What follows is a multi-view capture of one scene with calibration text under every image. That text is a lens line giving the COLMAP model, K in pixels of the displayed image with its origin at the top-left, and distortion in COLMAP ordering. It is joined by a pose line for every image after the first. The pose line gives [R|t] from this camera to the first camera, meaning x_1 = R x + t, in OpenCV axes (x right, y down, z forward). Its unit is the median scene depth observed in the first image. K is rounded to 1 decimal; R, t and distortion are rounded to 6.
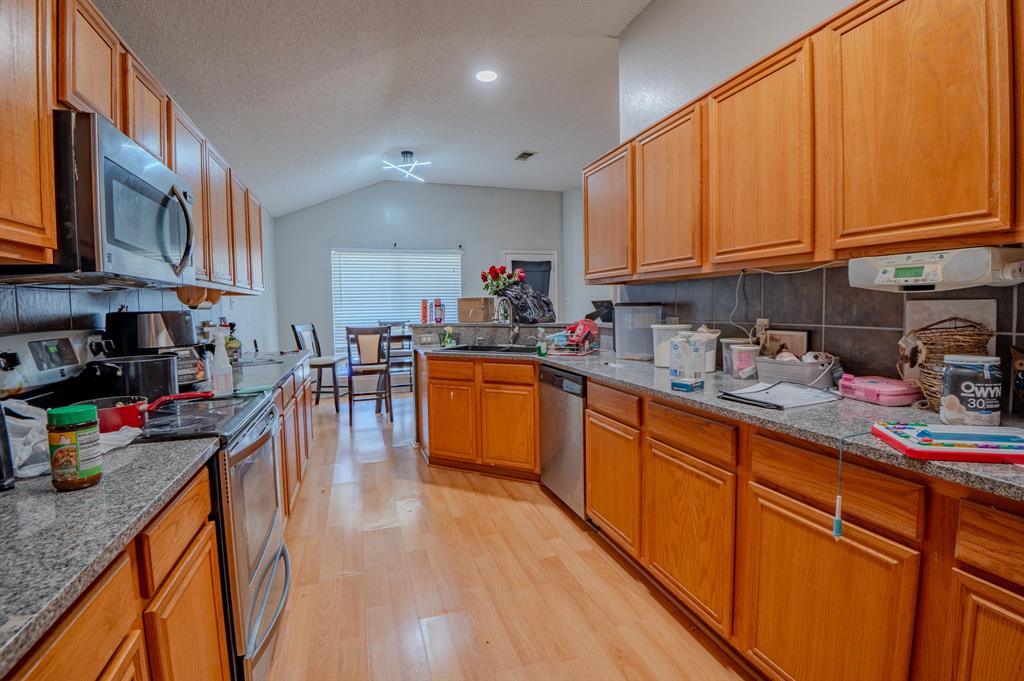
lens RADIAL K [[468.5, 0, 515.4], [0, 468.5, 334.5], [0, 0, 1]] dist [-0.001256, -0.026806]
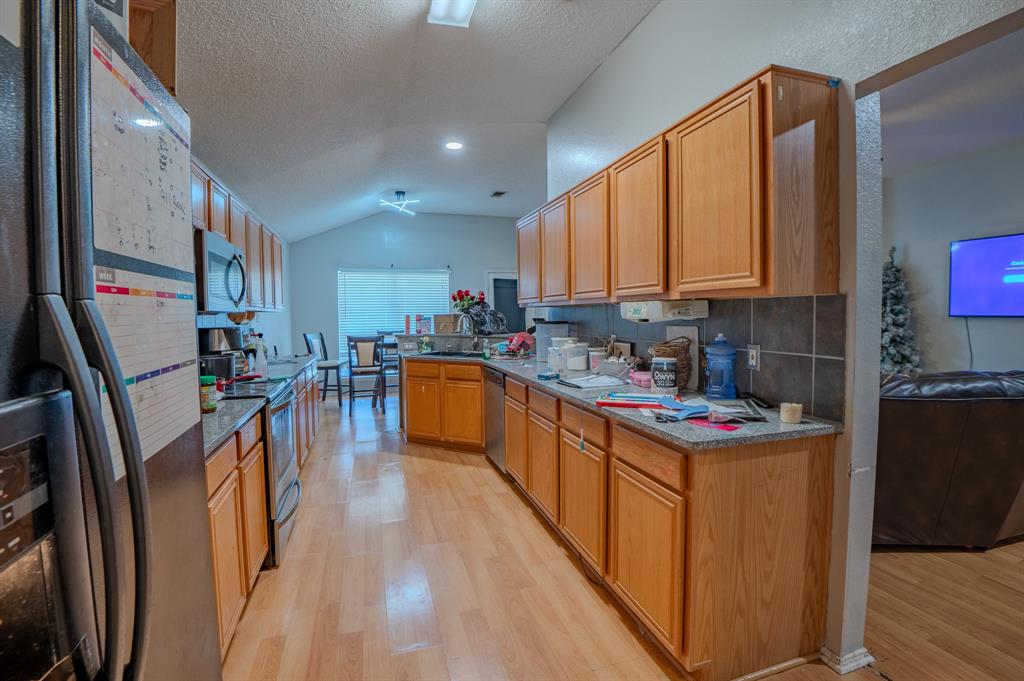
lens RADIAL K [[472.1, 0, 513.7], [0, 472.1, 335.6], [0, 0, 1]] dist [0.001261, 0.000114]
pose [[0.999651, 0.007024, -0.025479, 0.155898], [-0.007375, 0.999878, -0.013735, -0.004590], [0.025379, 0.013918, 0.999581, -0.335929]]
